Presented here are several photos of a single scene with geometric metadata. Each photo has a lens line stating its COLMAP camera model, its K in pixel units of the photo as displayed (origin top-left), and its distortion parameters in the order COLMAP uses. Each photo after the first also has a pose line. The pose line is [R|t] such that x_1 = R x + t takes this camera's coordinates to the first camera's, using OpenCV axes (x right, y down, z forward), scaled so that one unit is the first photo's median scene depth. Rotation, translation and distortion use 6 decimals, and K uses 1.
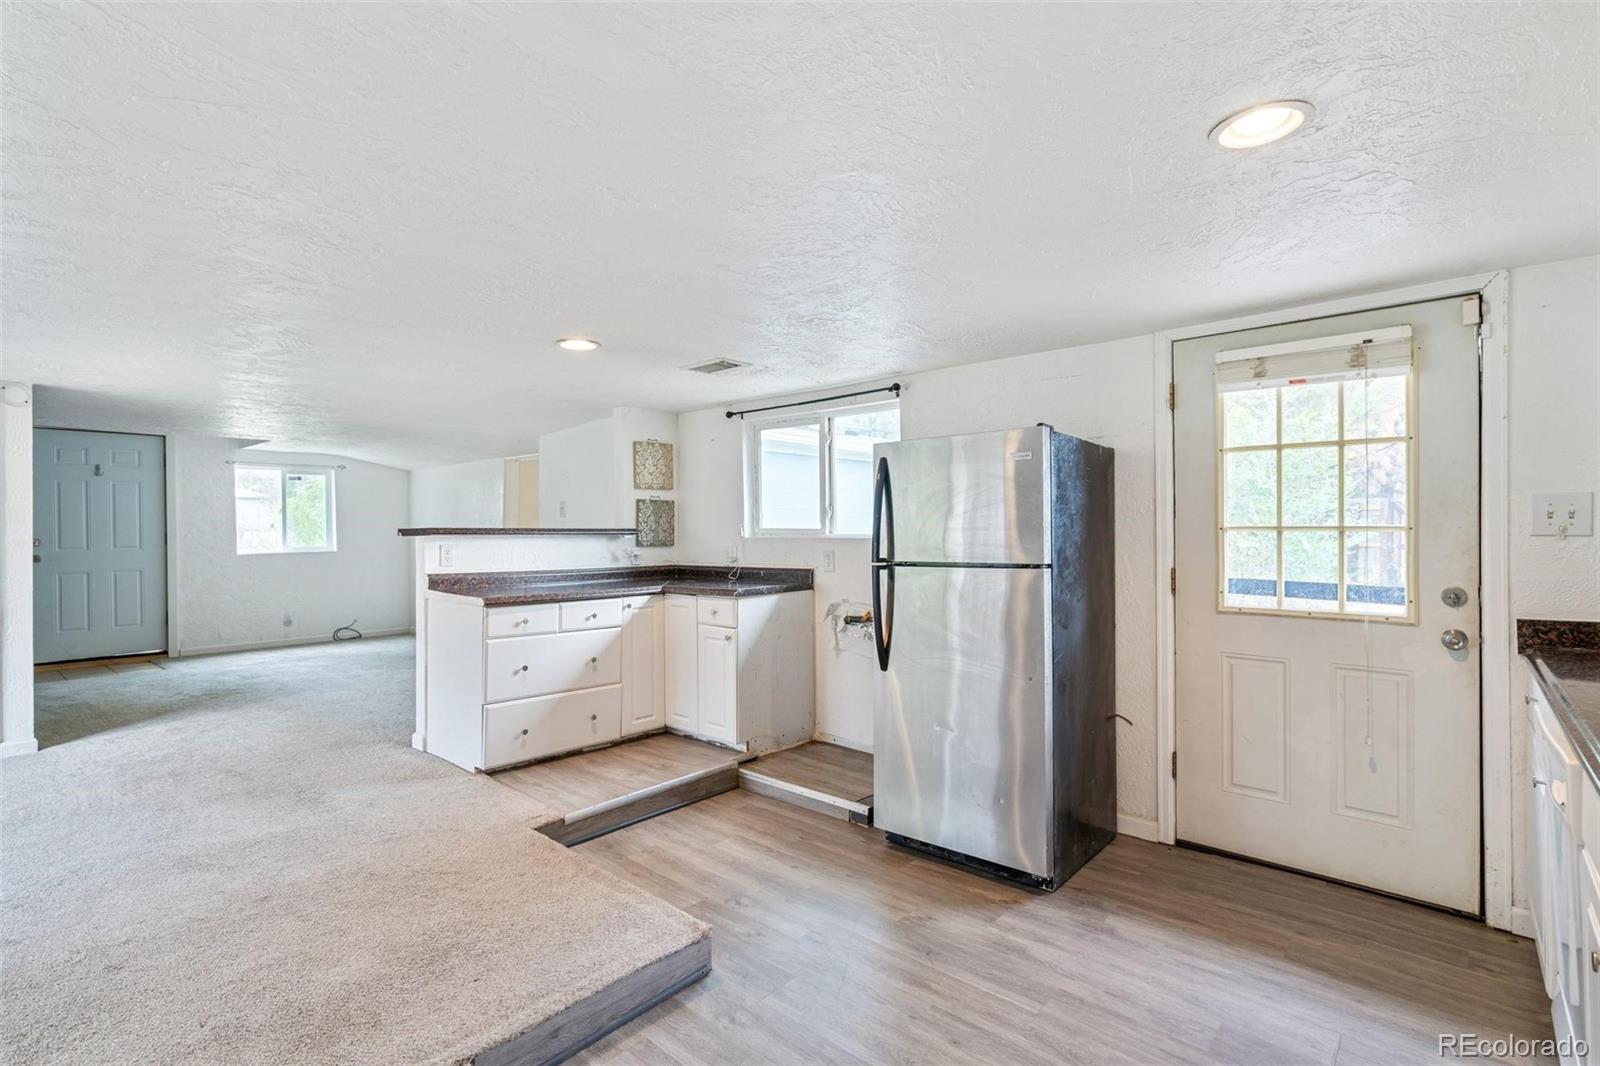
lens RADIAL K [[732.8, 0, 795.1], [0, 732.8, 524.3], [0, 0, 1]] dist [-0.000698, 0.000400]
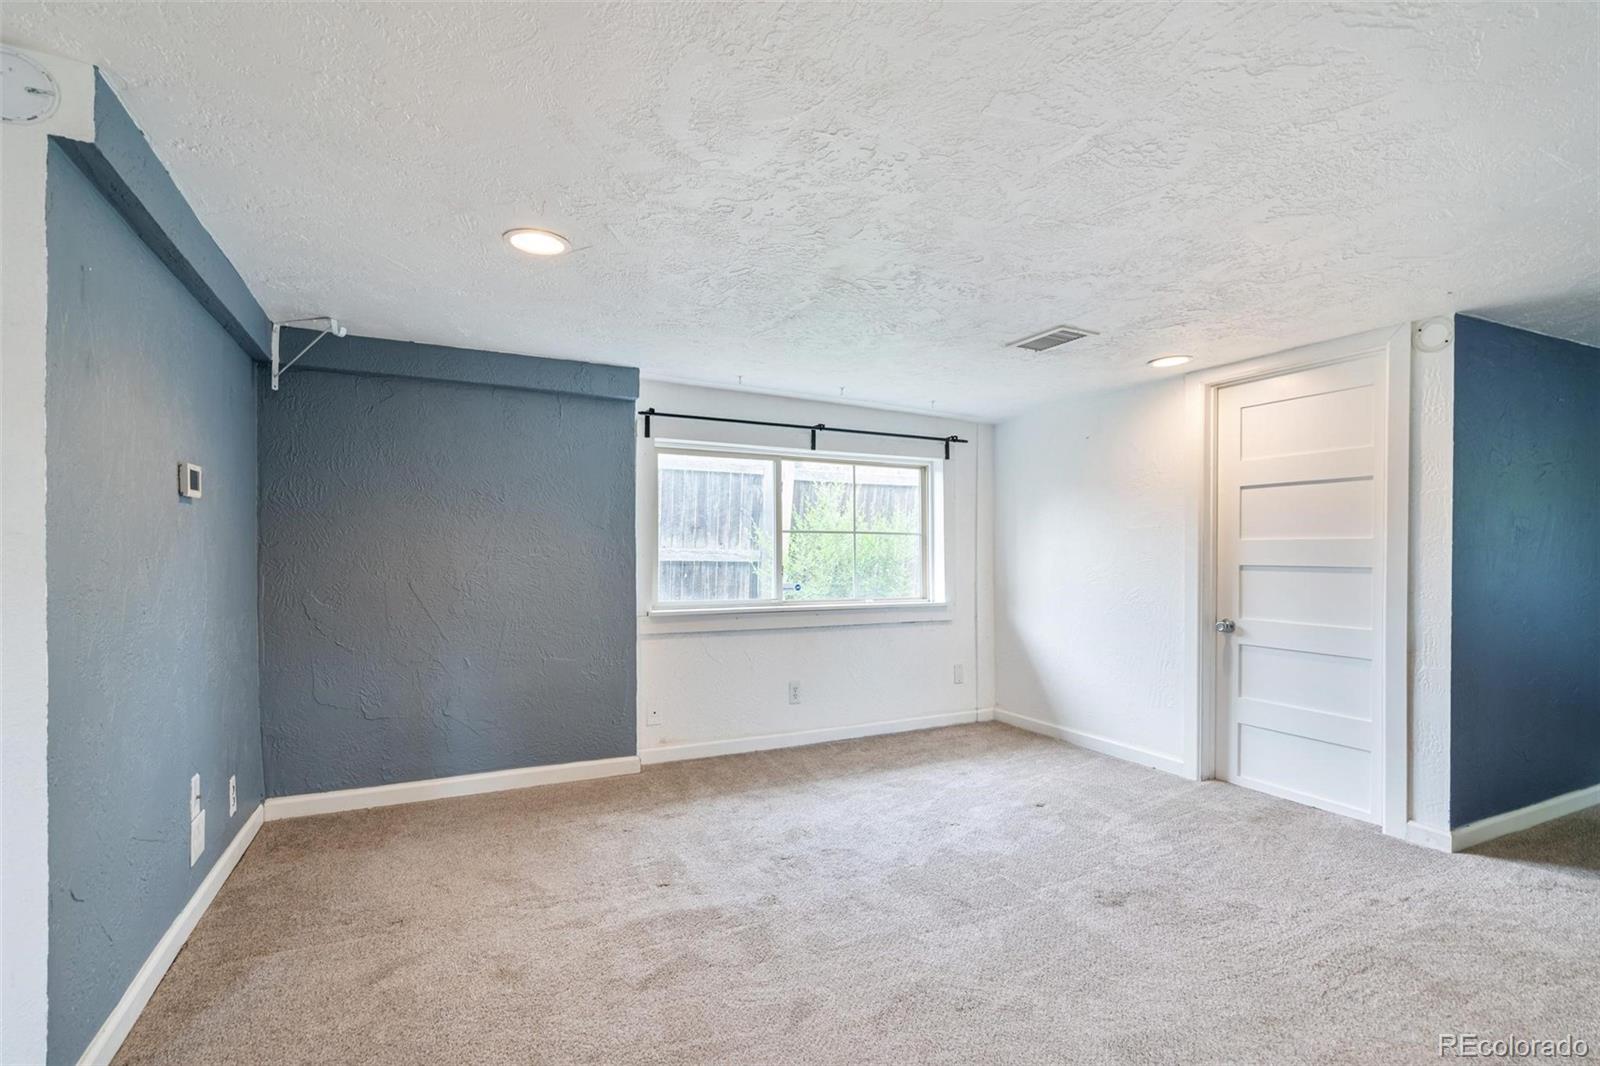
lens RADIAL K [[732.8, 0, 800.2], [0, 732.8, 550.9], [0, 0, 1]] dist [-0.000698, 0.000400]
pose [[-0.383011, 0.002438, -0.923741, -0.193311], [0.003425, 0.999993, 0.001220, 0.029664], [0.923738, -0.002696, -0.383016, 0.752521]]
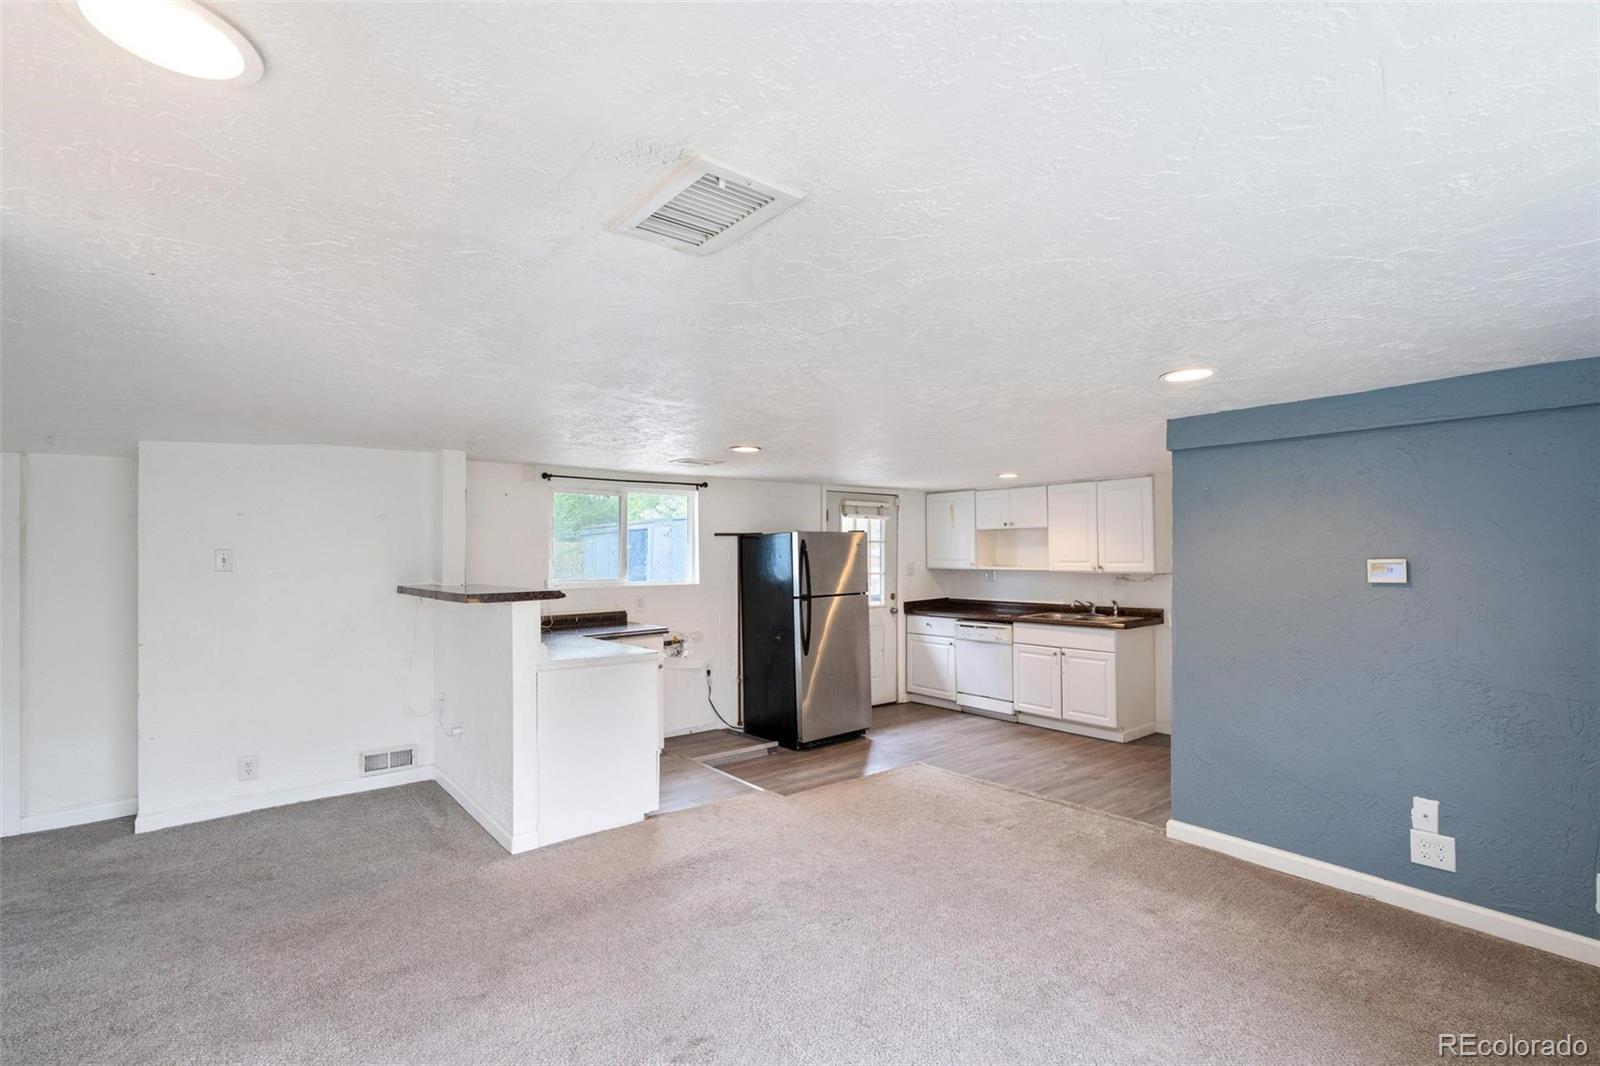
lens RADIAL K [[732.8, 0, 790.5], [0, 732.8, 544.5], [0, 0, 1]] dist [-0.000698, 0.000400]
pose [[0.178837, 0.017558, 0.983722, -1.420345], [-0.001897, 0.999845, -0.017501, -0.039291], [-0.983877, 0.001264, 0.178843, 0.591054]]
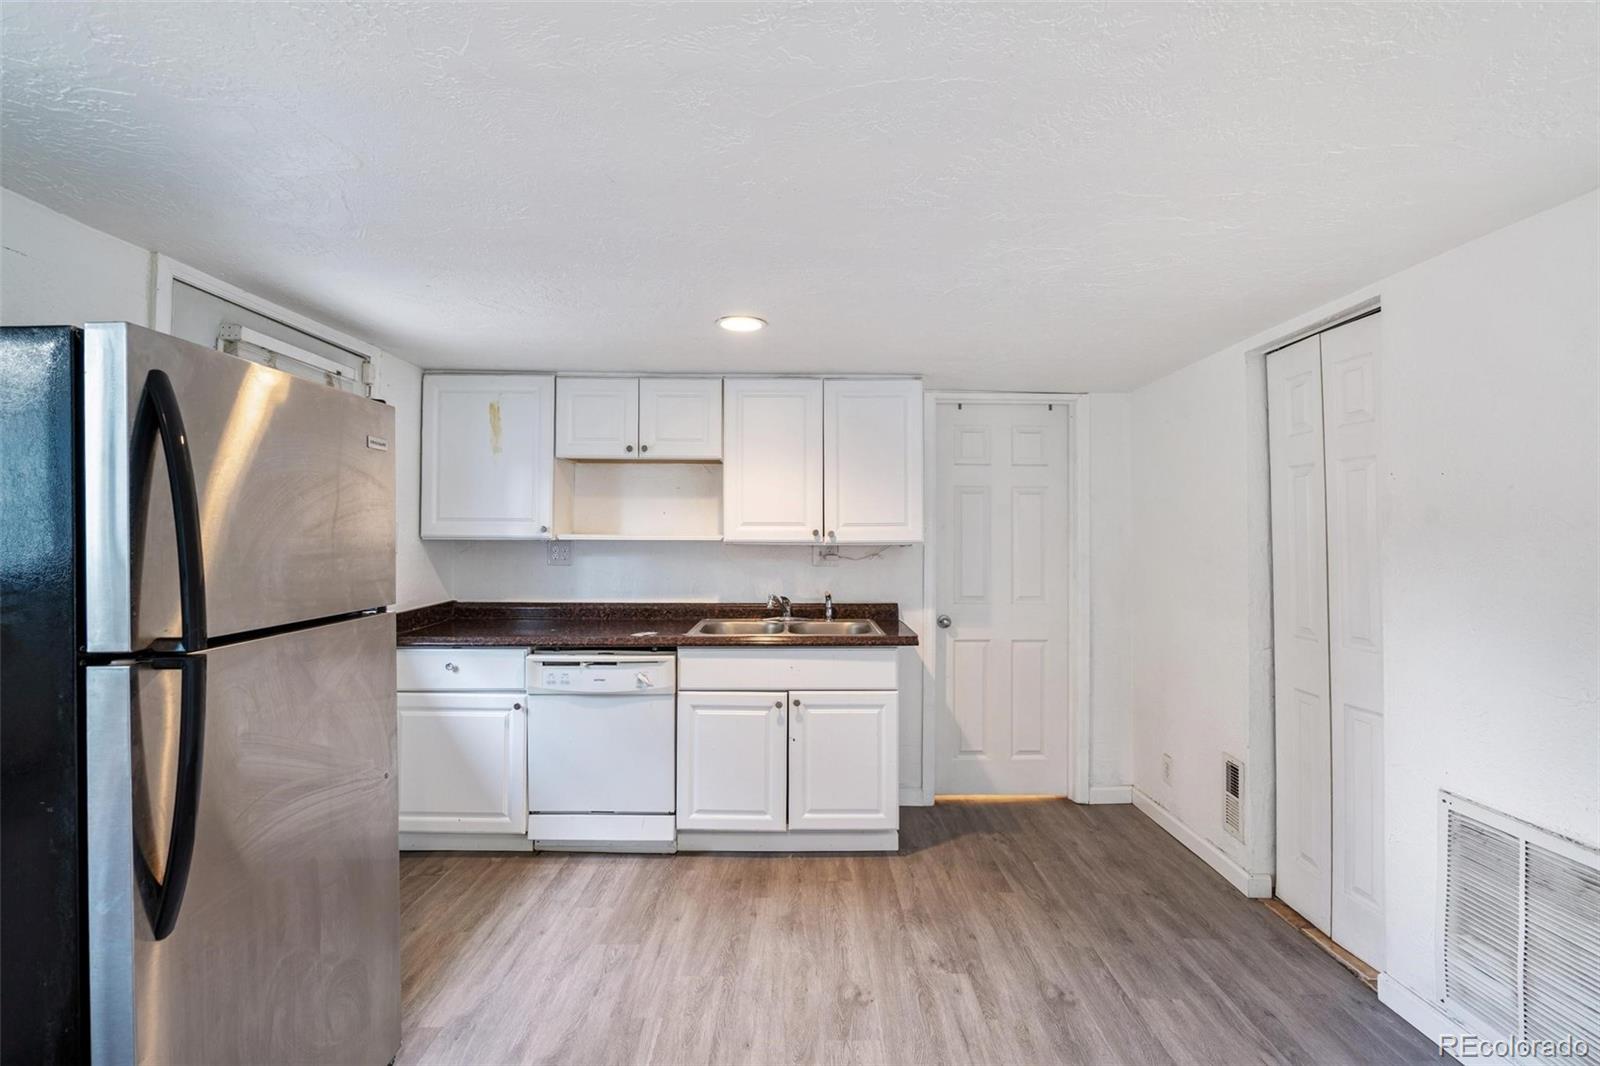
lens RADIAL K [[732.8, 0, 795.2], [0, 732.8, 528.8], [0, 0, 1]] dist [-0.000698, 0.000400]
pose [[-0.660161, 0.012145, 0.751026, -0.315627], [-0.007377, 0.999716, -0.022651, -0.003222], [-0.751088, -0.020494, -0.659884, 0.841006]]
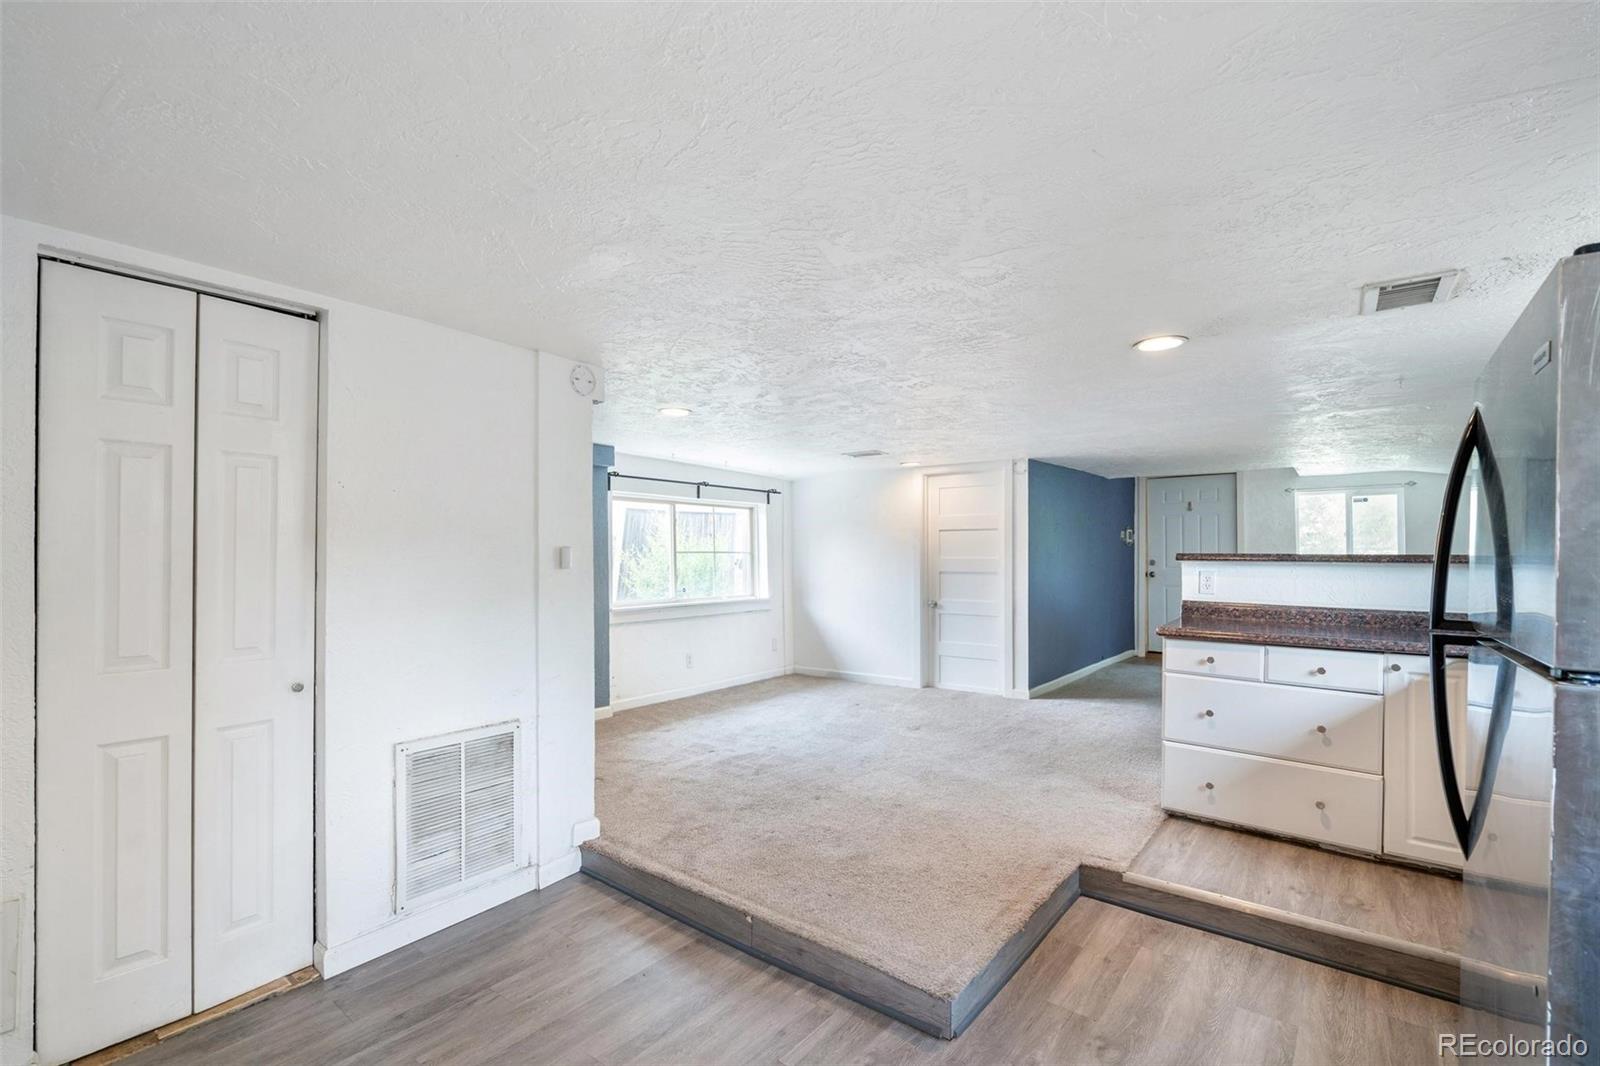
lens RADIAL K [[732.8, 0, 808.6], [0, 732.8, 545.8], [0, 0, 1]] dist [-0.000698, 0.000400]
pose [[0.081848, -0.007607, -0.996616, 0.470050], [0.006210, 0.999955, -0.007122, -0.001068], [0.996625, -0.005606, 0.081892, 0.451880]]
